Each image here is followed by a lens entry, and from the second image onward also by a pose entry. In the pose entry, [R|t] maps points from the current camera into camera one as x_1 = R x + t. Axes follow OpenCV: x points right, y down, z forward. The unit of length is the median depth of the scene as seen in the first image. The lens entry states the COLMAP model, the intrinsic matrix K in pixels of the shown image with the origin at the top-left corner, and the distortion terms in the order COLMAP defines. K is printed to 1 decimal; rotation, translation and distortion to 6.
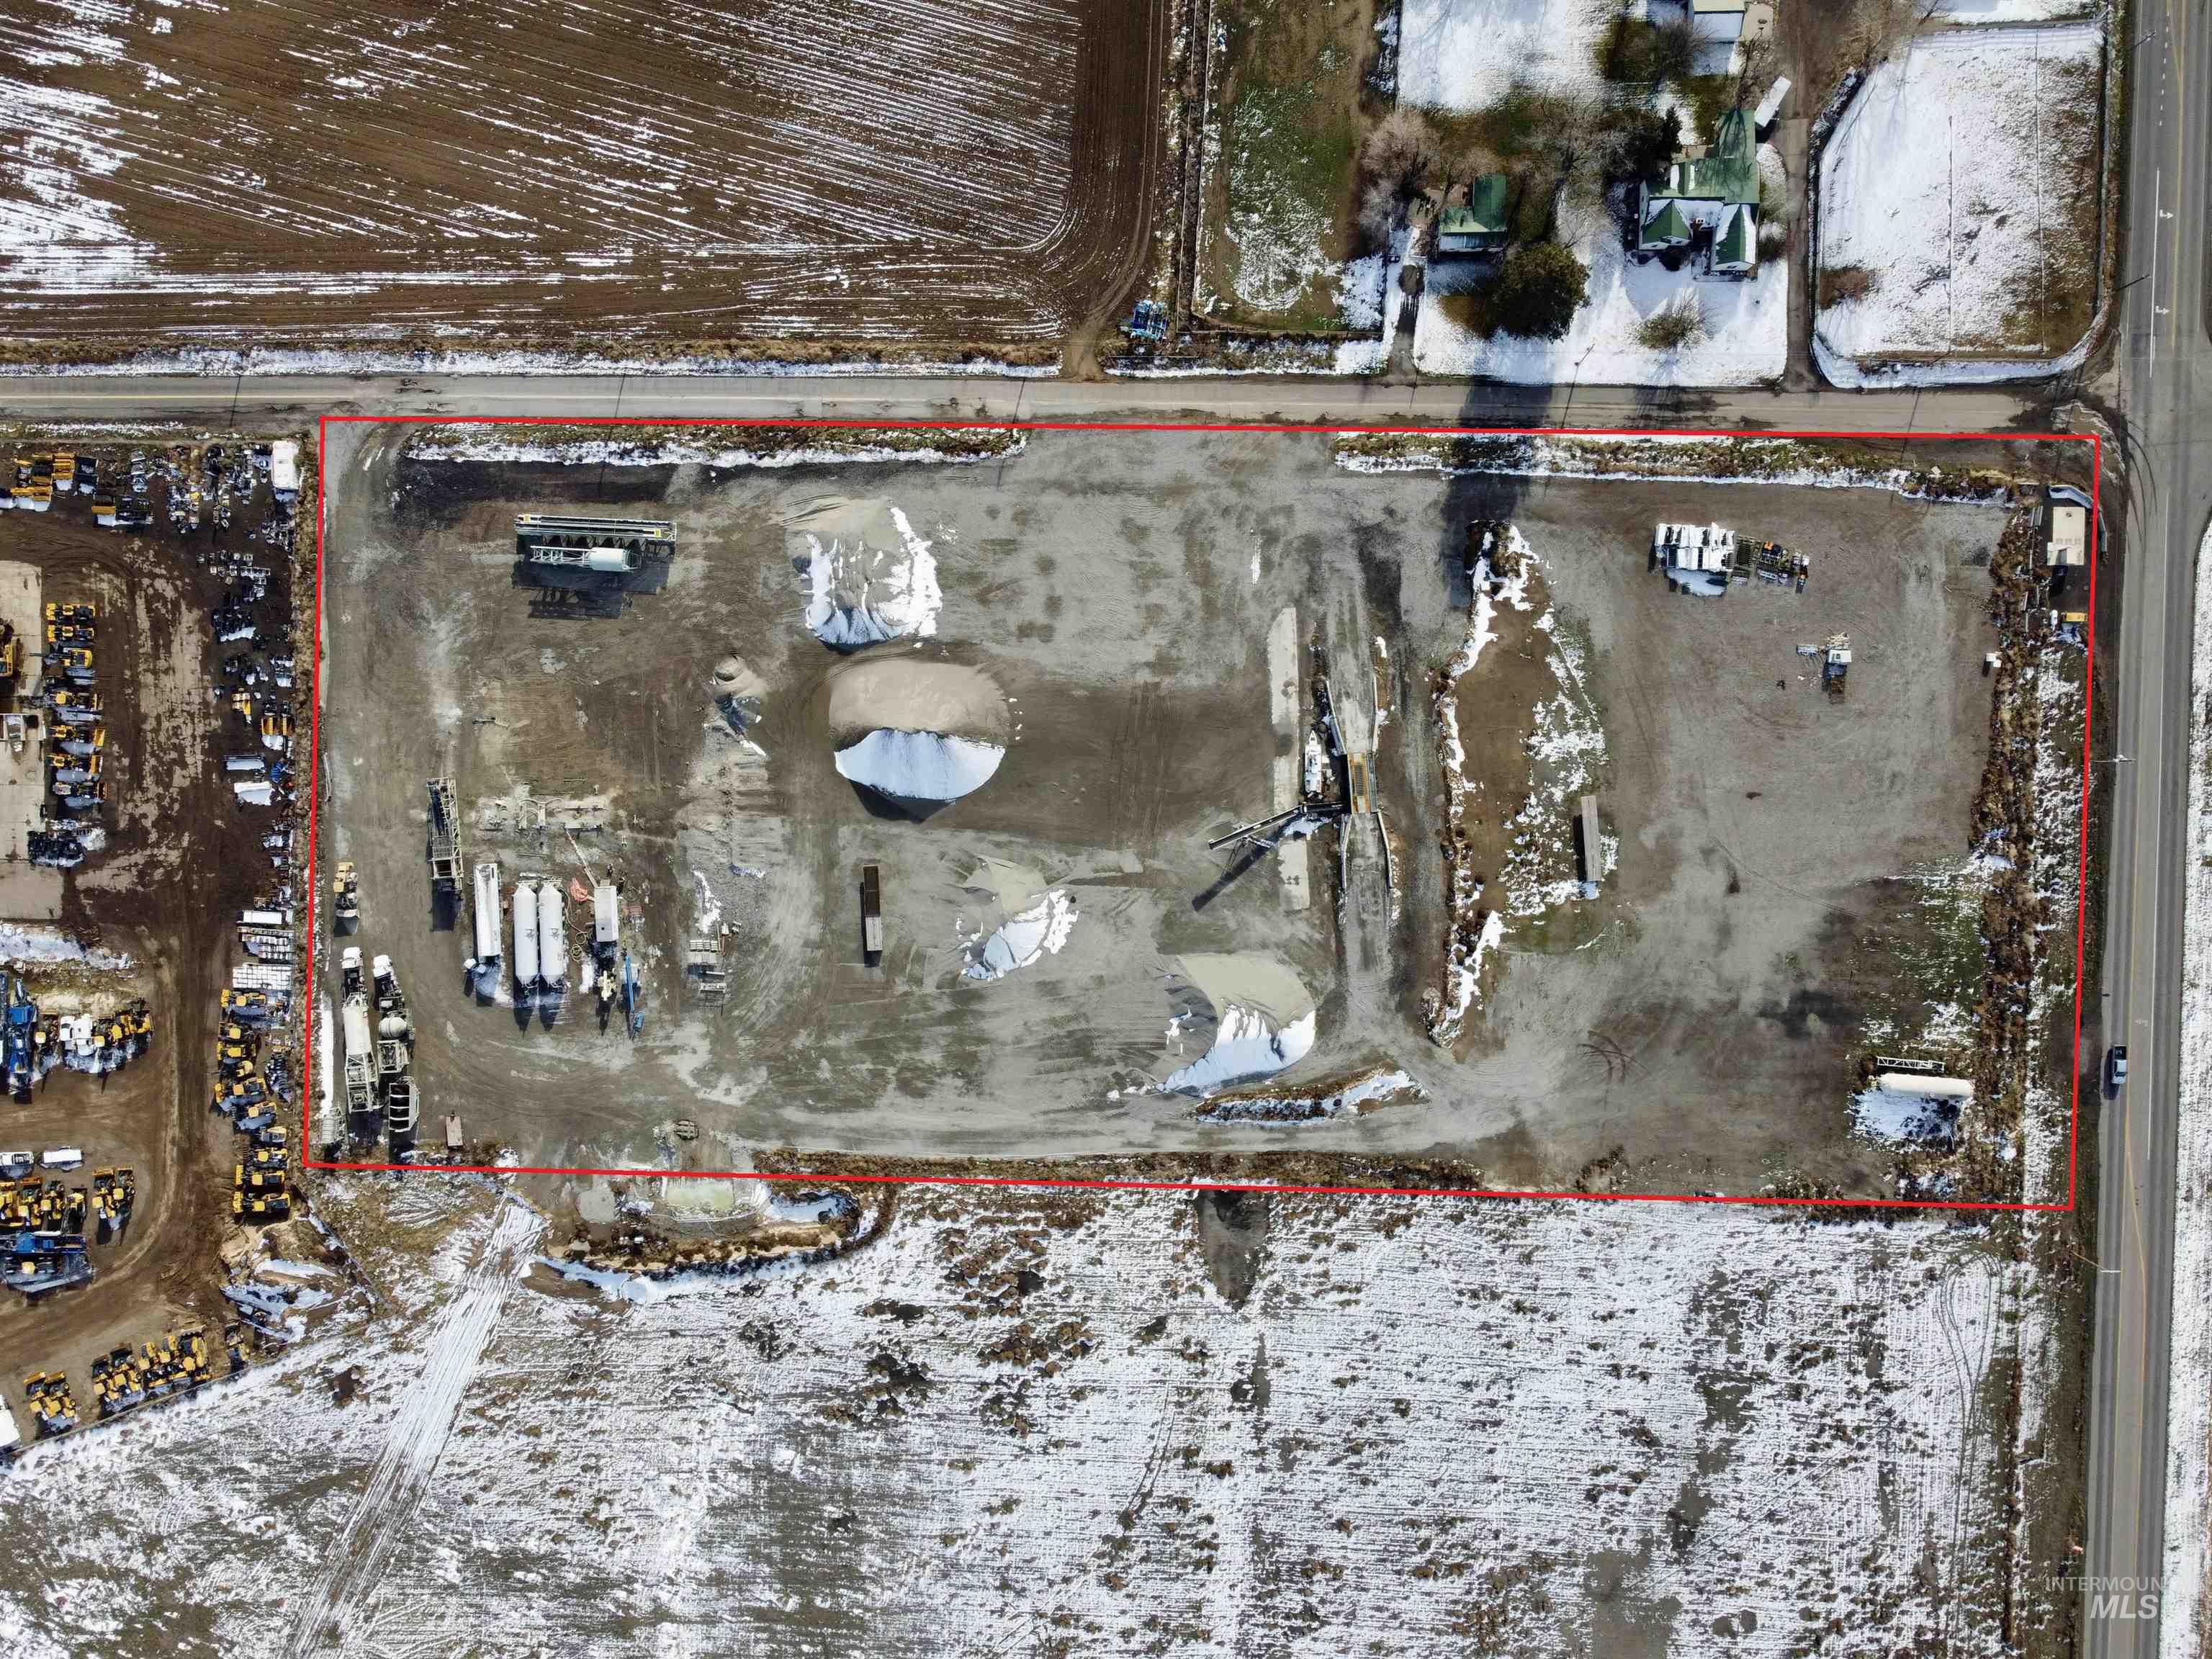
lens RADIAL K [[1667.2, 0, 1101.7], [0, 1667.2, 829.9], [0, 0, 1]] dist [0.003357, -0.004650]
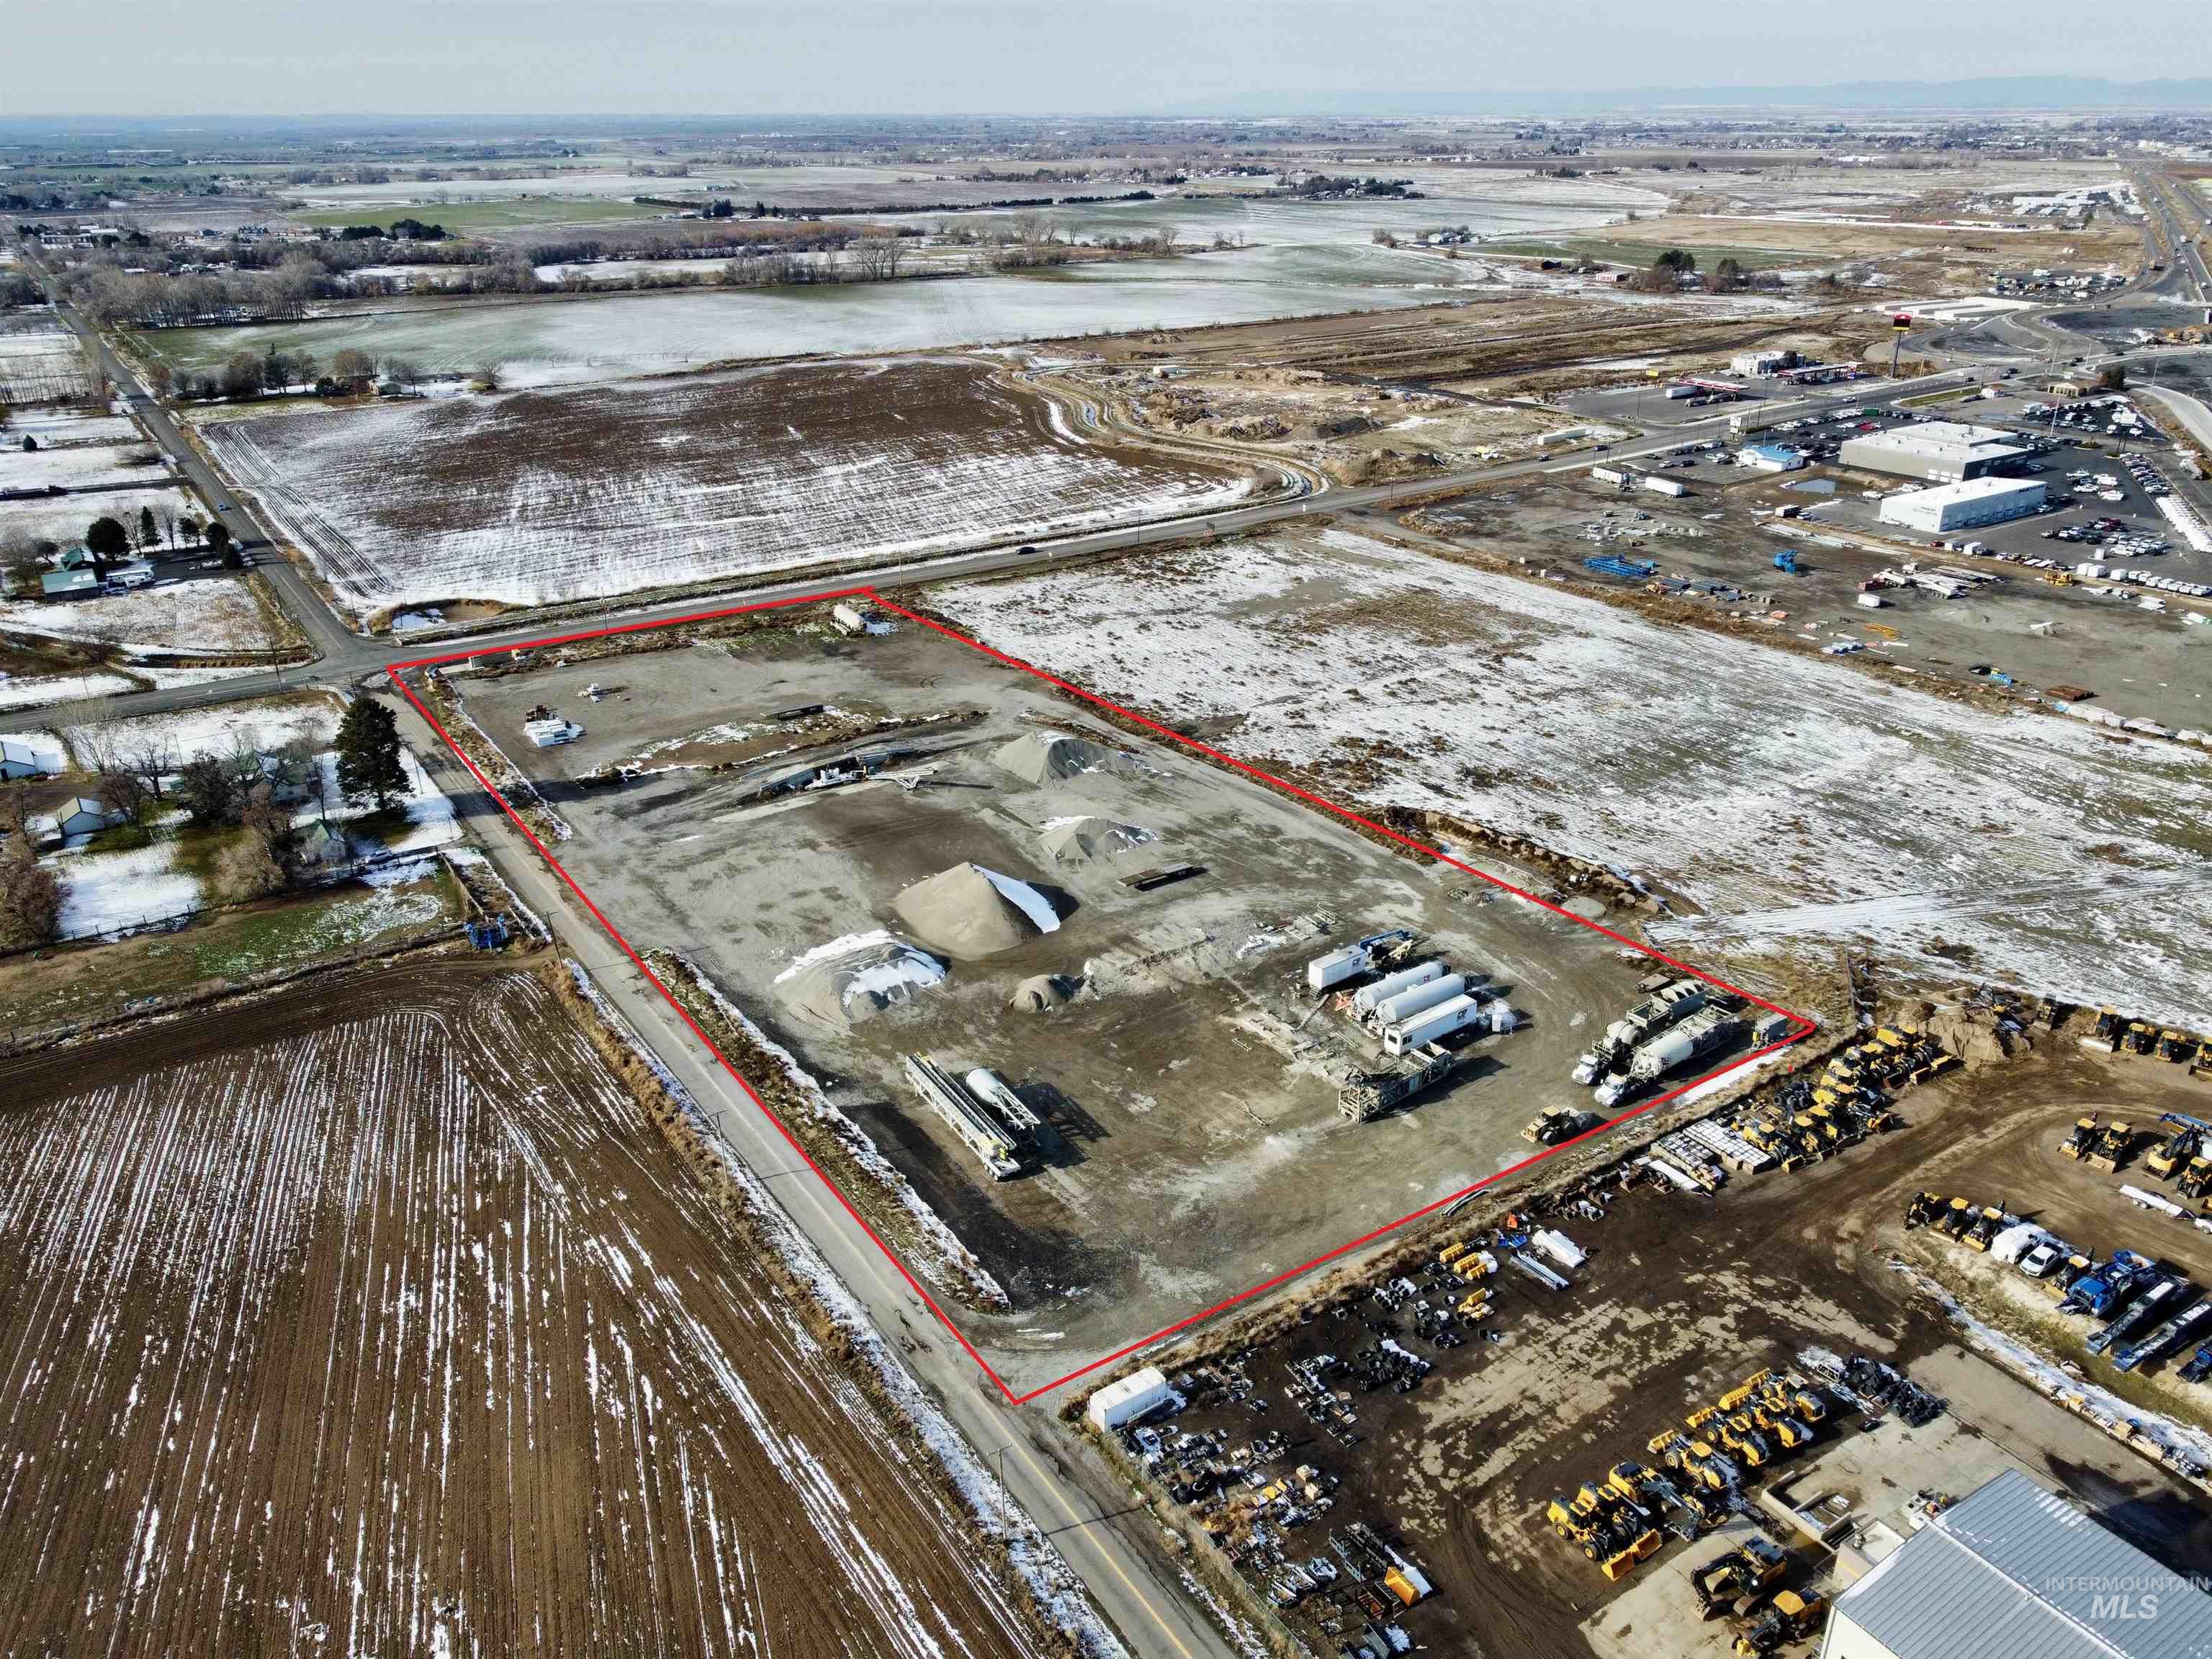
lens RADIAL K [[1667.2, 0, 1101.7], [0, 1667.2, 829.9], [0, 0, 1]] dist [0.003357, -0.004650]
pose [[-0.559328, -0.304781, 0.770883, -0.866554], [0.827439, -0.261324, 0.497045, -0.461517], [0.049960, 0.915870, 0.398354, 0.569665]]
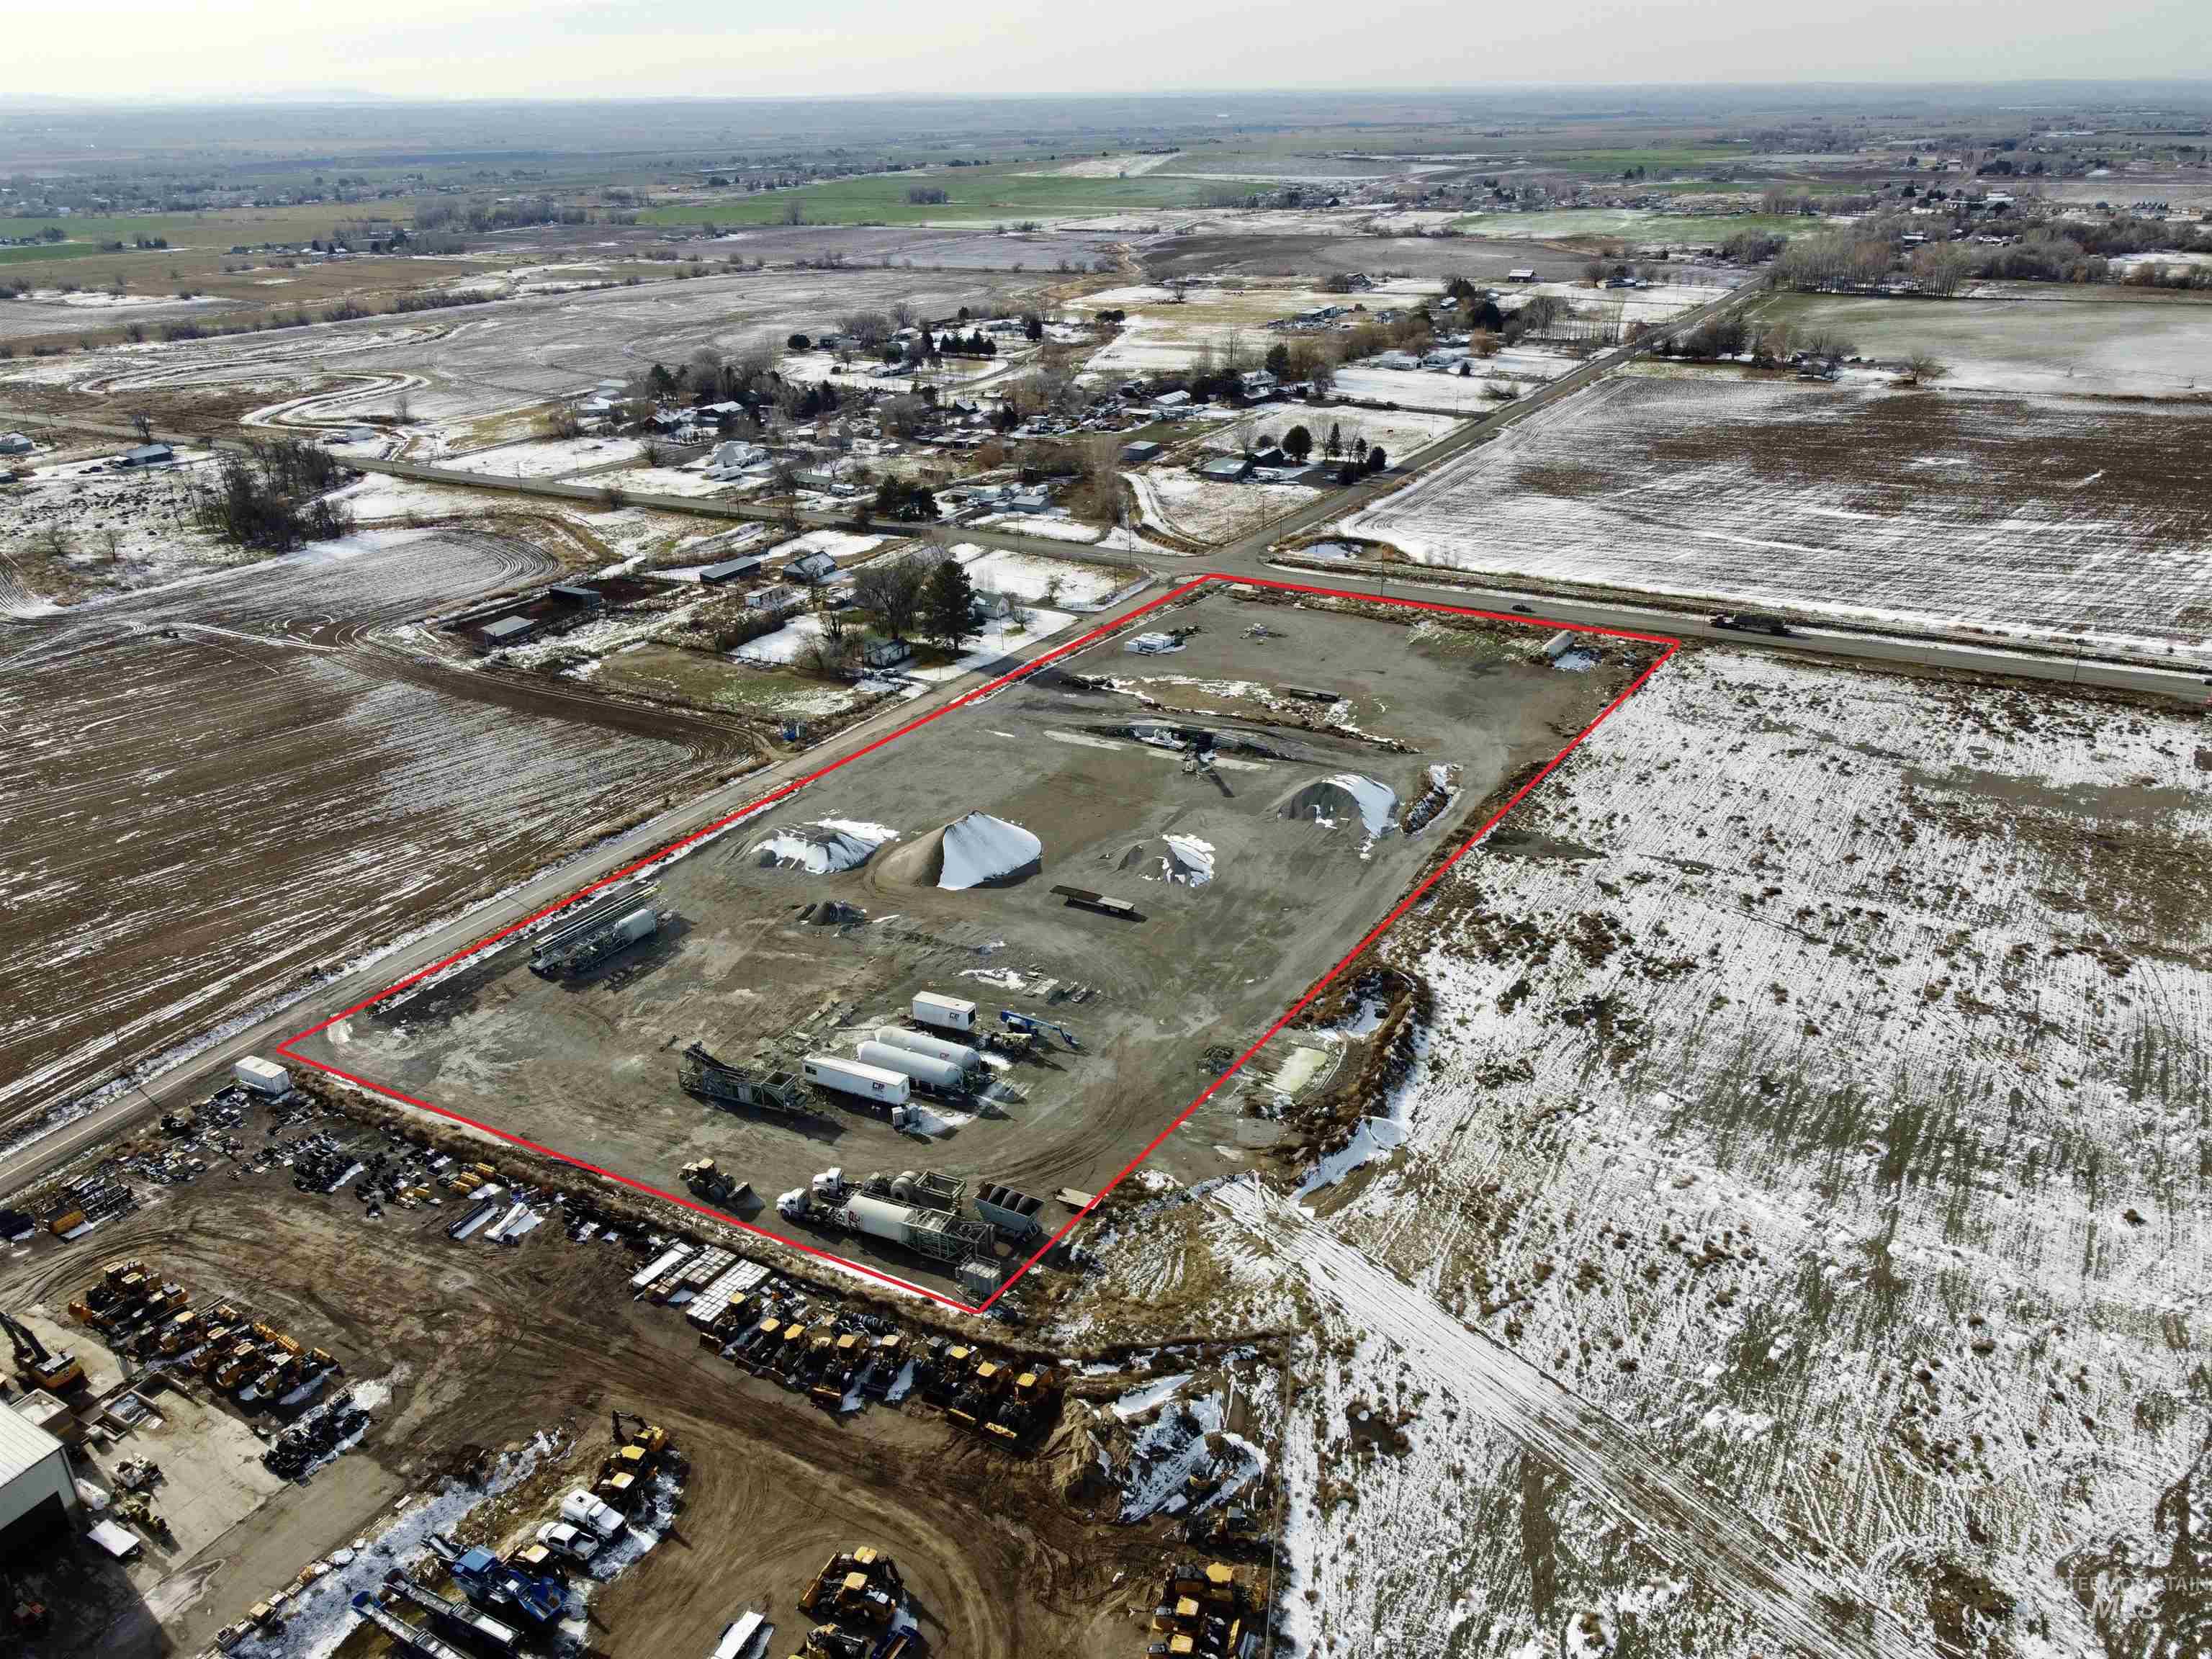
lens RADIAL K [[1667.2, 0, 1101.7], [0, 1667.2, 829.9], [0, 0, 1]] dist [0.003357, -0.004650]
pose [[0.482633, -0.337651, 0.808119, -0.893982], [0.874989, 0.145652, -0.461713, 0.487588], [0.038194, 0.929934, 0.365738, 0.599395]]
